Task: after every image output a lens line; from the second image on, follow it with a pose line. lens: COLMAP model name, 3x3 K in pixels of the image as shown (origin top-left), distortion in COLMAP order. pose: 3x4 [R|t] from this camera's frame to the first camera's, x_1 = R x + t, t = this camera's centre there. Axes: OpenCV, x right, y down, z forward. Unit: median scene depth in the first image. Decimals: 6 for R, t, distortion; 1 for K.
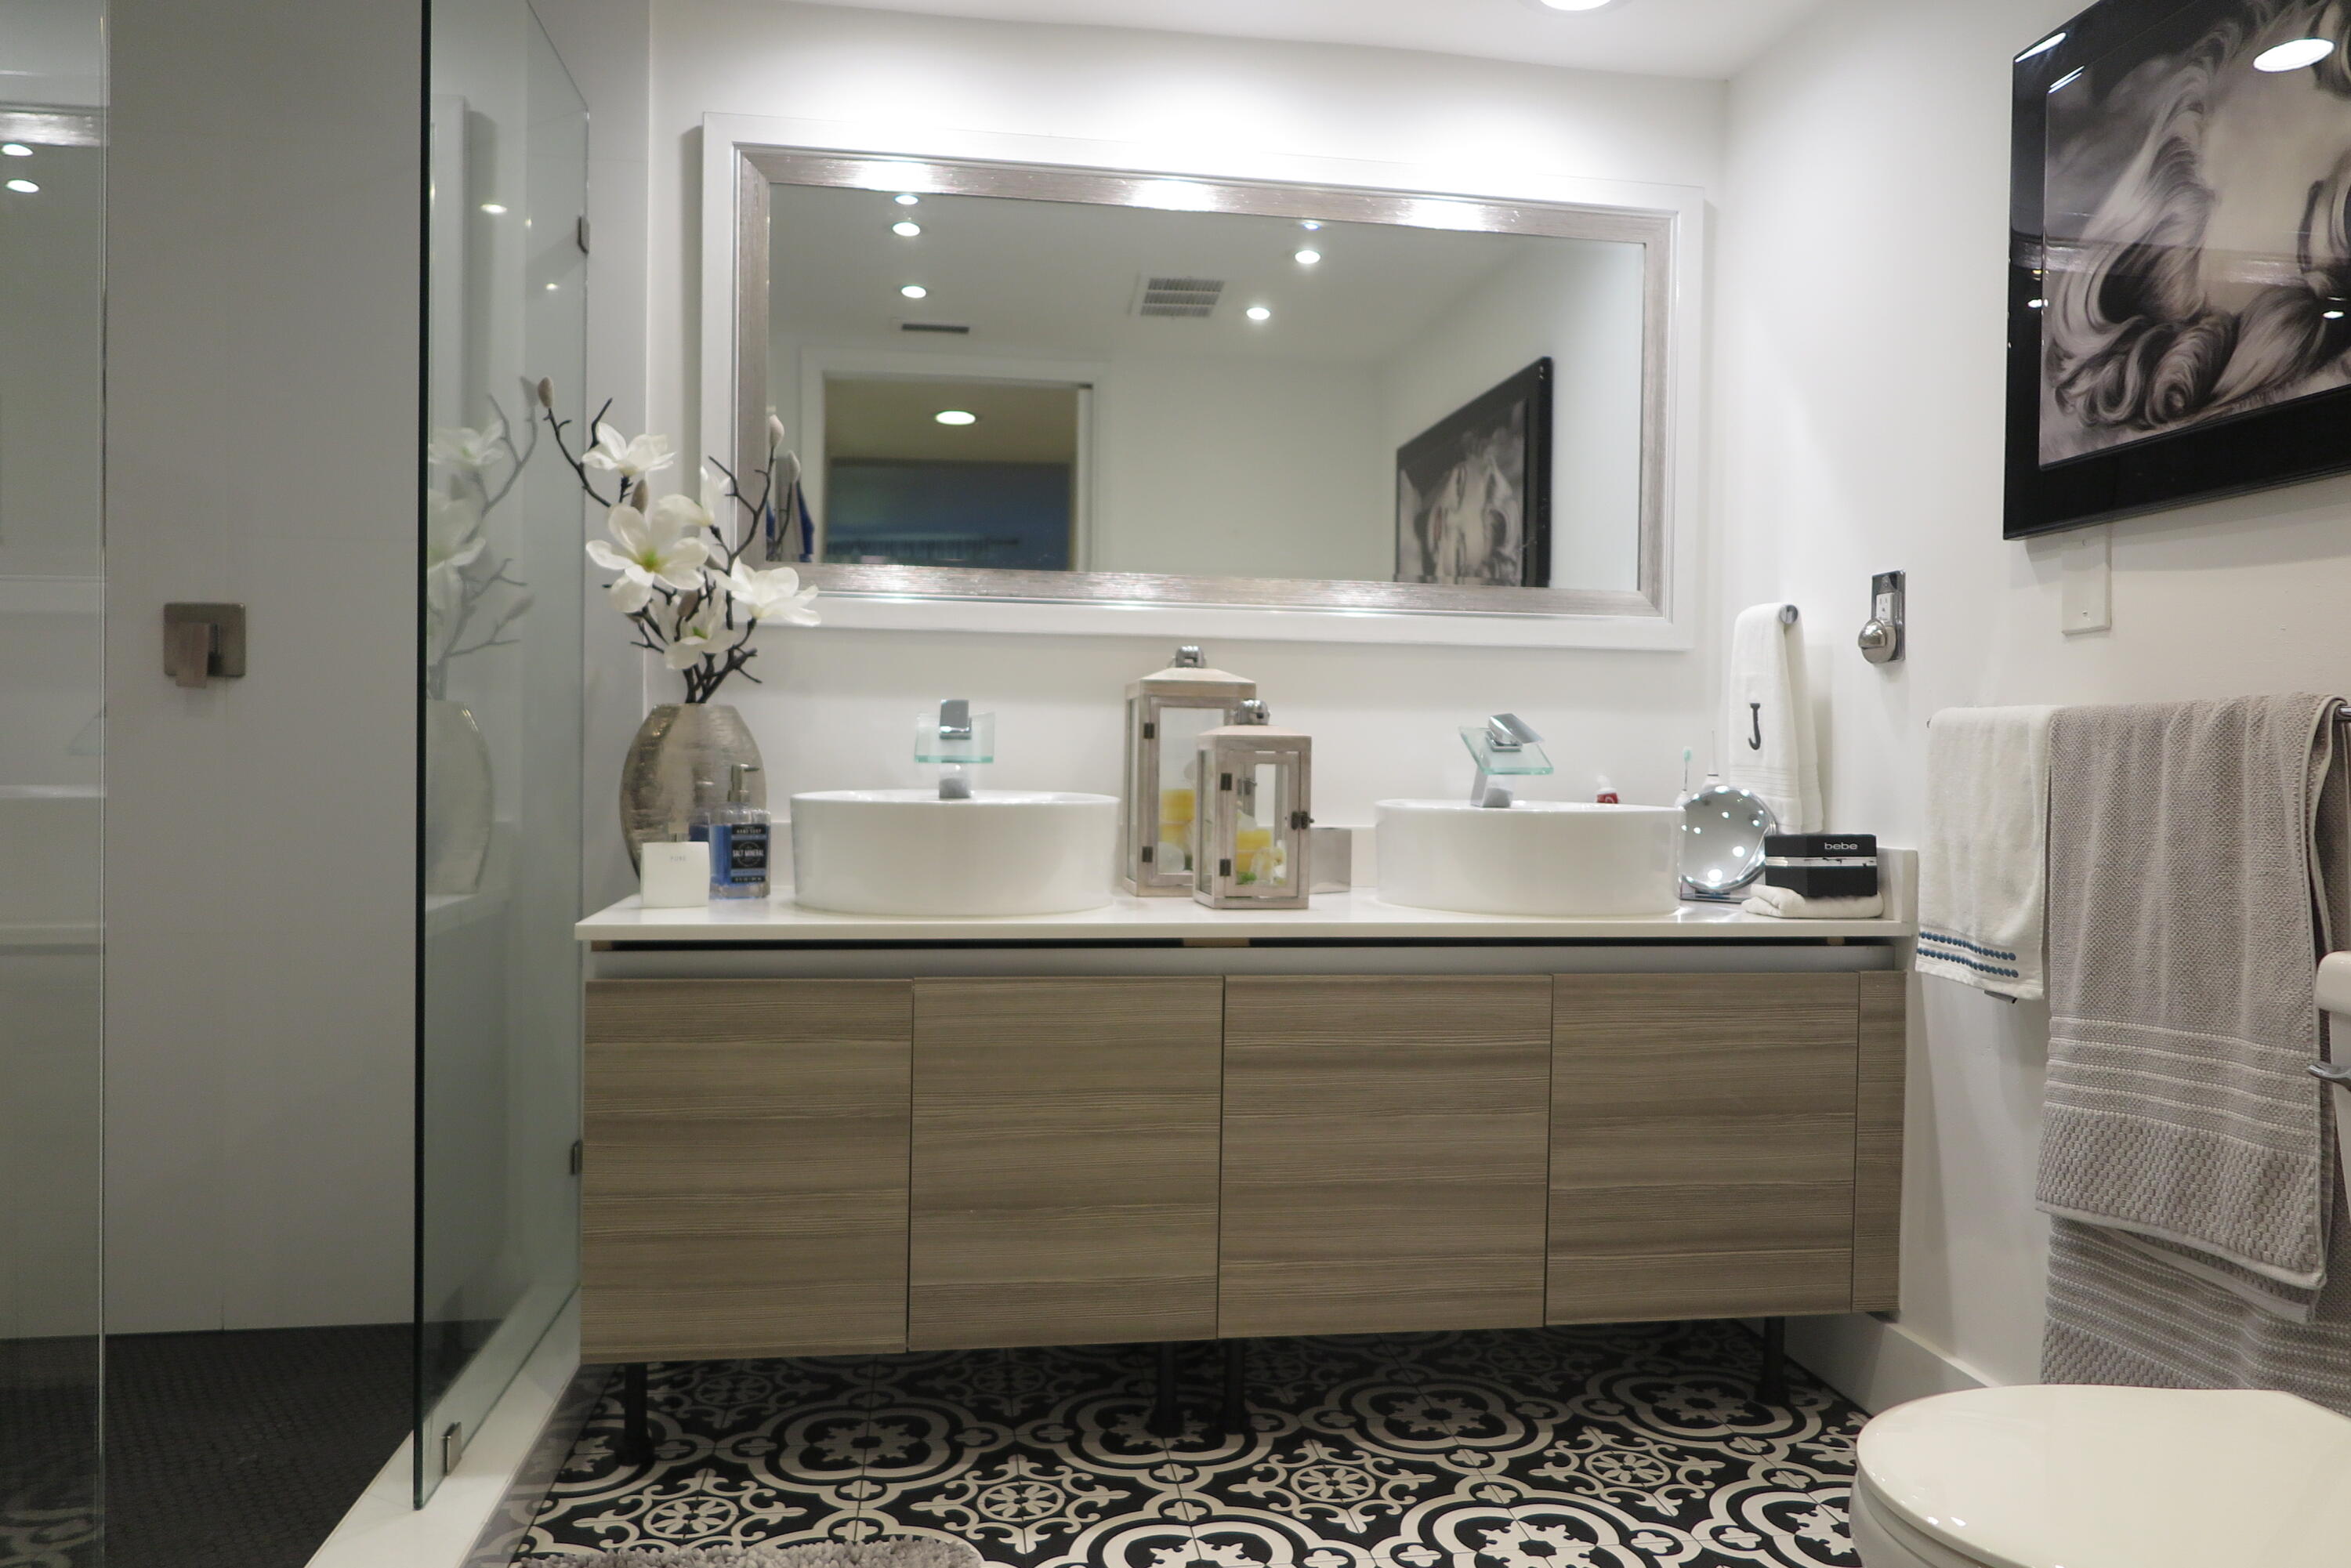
lens RADIAL K [[1594.3, 0, 1182.9], [0, 1594.3, 774.7], [0, 0, 1]] dist [-0.021180, 0.004902]
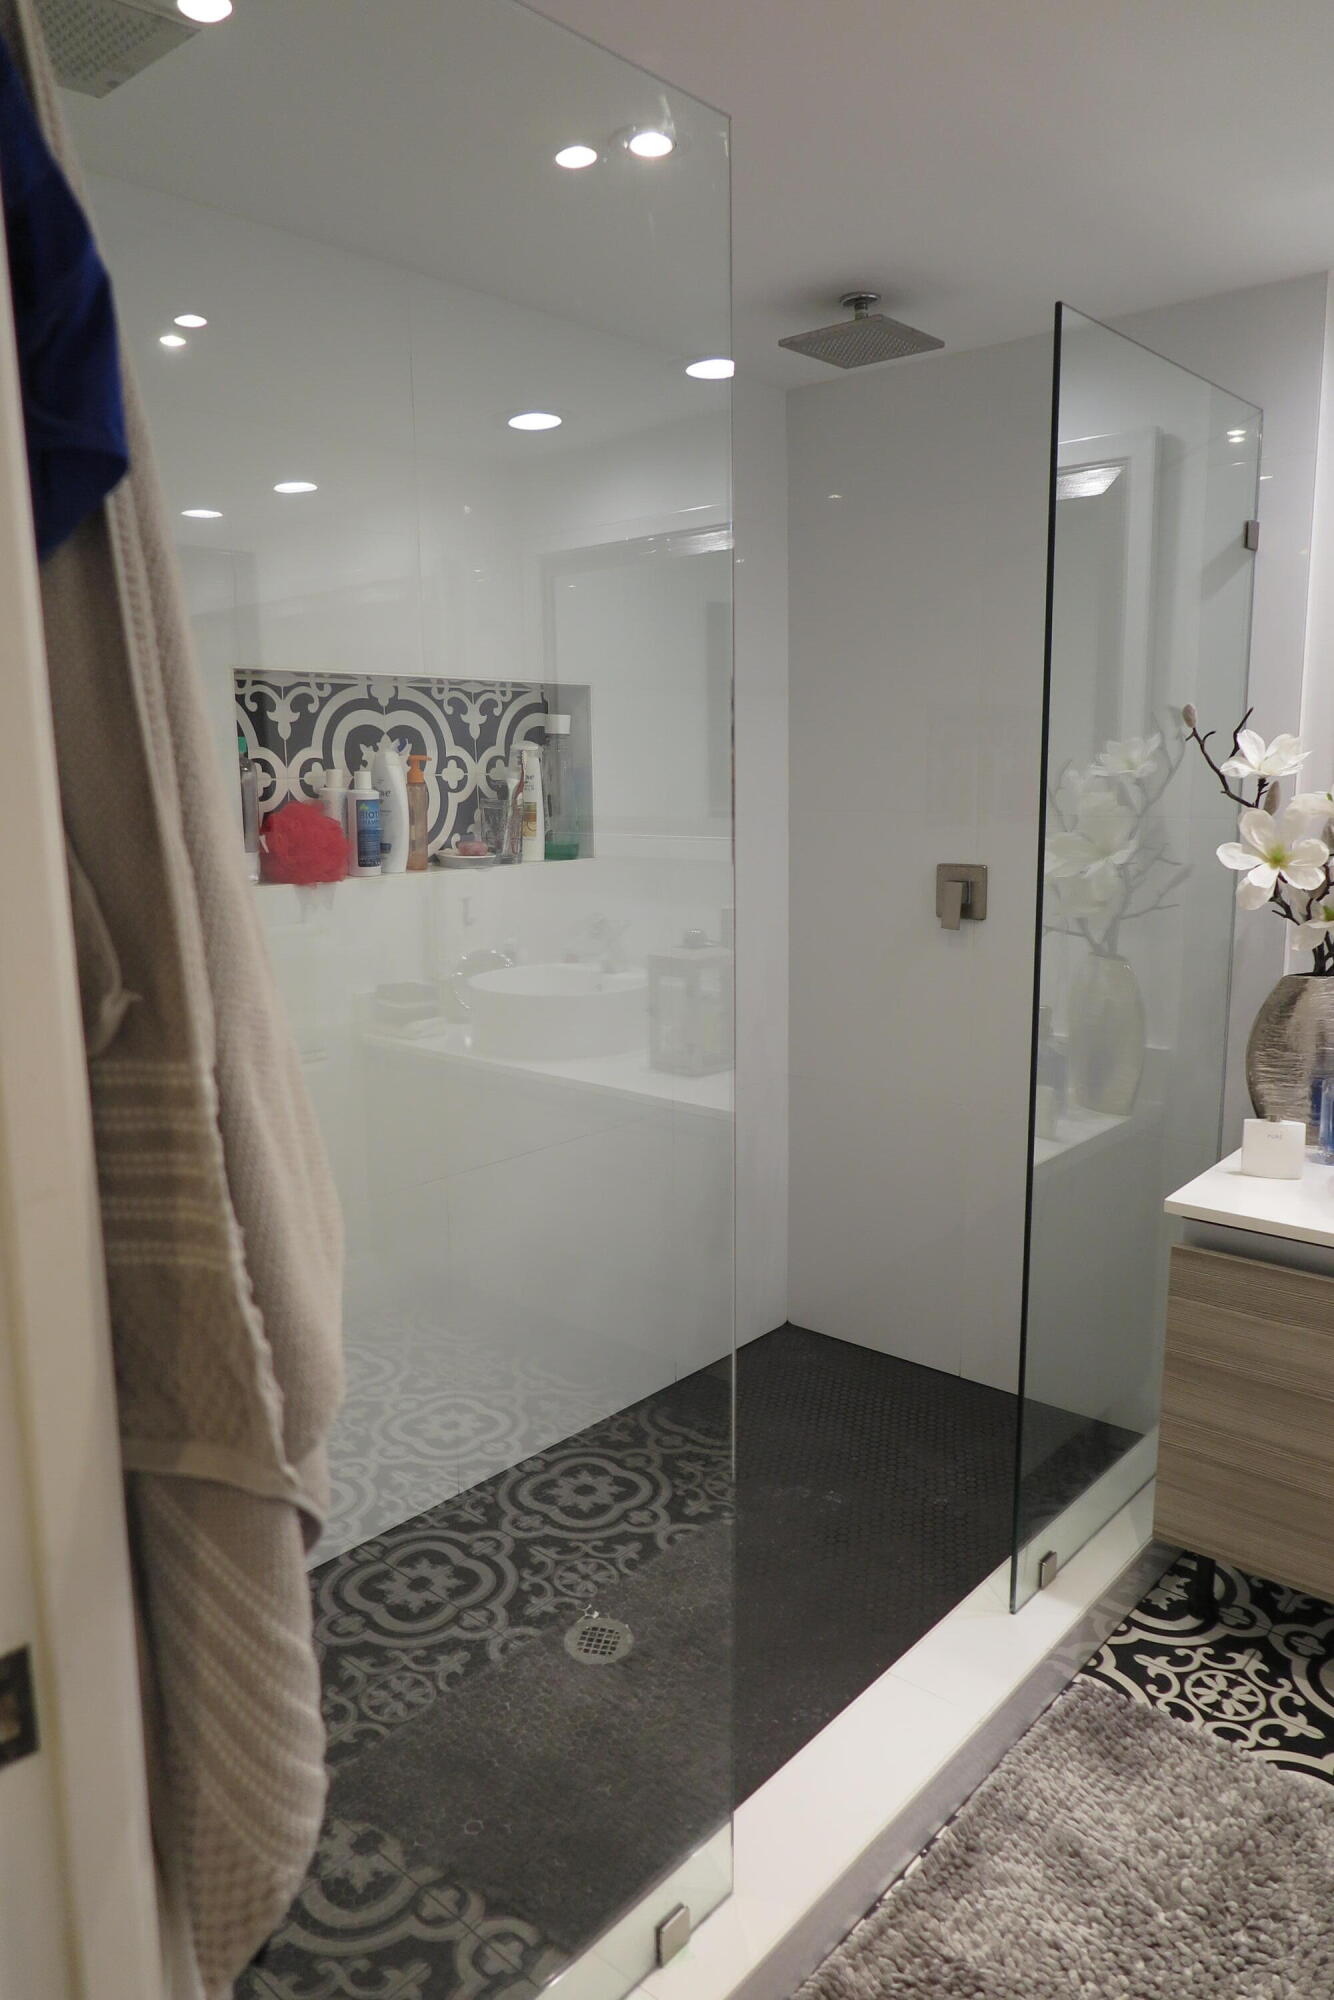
lens RADIAL K [[1356.3, 0, 667.0], [0, 1356.3, 1000.0], [0, 0, 1]] dist [-0.021180, 0.004902]
pose [[0.647236, 0.108797, -0.754486, 0.122082], [0.006998, 0.988873, 0.148599, -0.197234], [0.762257, -0.101458, 0.639273, 0.069164]]
